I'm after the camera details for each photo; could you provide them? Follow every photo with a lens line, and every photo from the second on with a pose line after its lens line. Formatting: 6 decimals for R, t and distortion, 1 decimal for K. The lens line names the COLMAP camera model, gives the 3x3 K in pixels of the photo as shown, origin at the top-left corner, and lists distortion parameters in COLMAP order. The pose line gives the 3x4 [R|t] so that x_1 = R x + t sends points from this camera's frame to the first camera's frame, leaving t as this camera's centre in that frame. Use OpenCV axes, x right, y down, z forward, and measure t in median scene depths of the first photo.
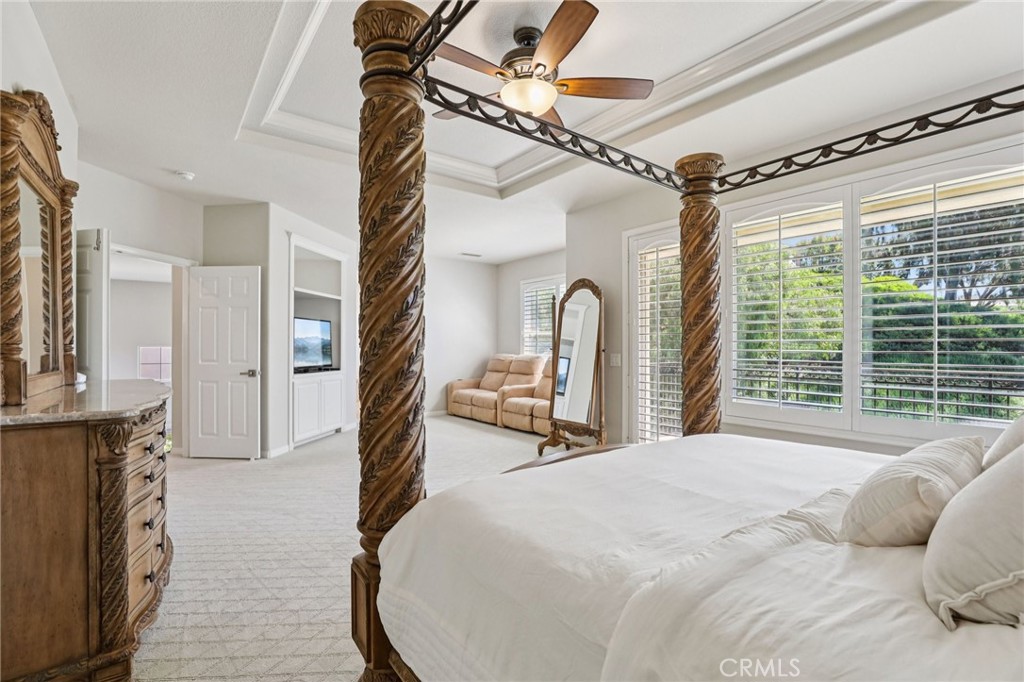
lens RADIAL K [[472.7, 0, 512.5], [0, 472.7, 340.7], [0, 0, 1]] dist [-0.038145, 0.009238]
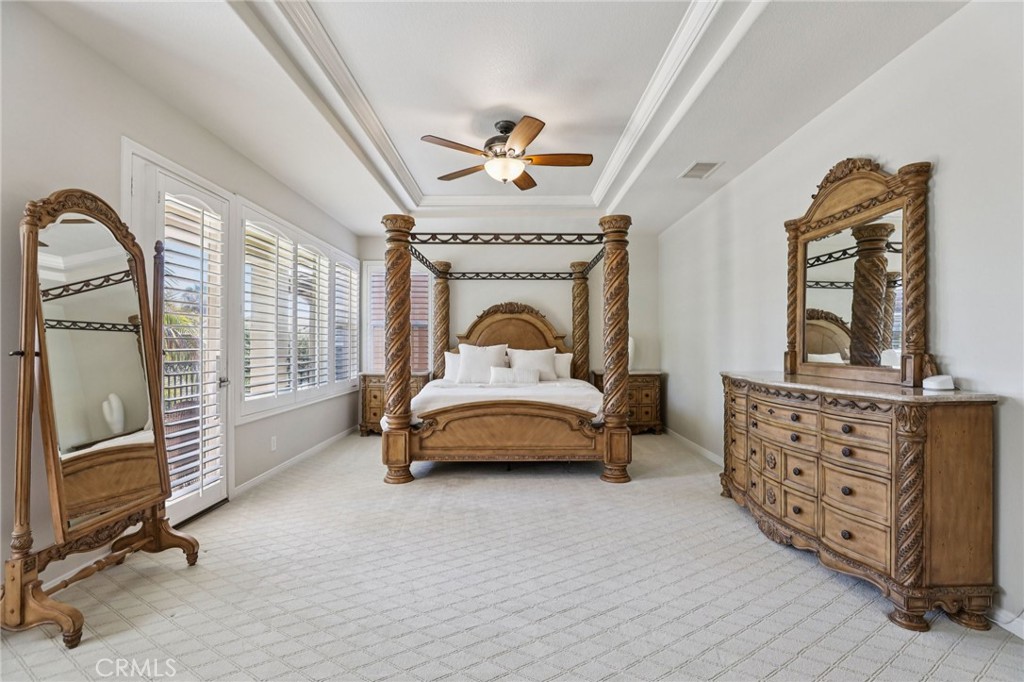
lens RADIAL K [[472.7, 0, 521.7], [0, 472.7, 341.6], [0, 0, 1]] dist [-0.038145, 0.009238]
pose [[-0.809226, 0.008069, 0.587442, -0.439598], [-0.002475, 0.999850, -0.017143, 0.015593], [-0.587492, -0.015327, -0.809085, 1.120169]]
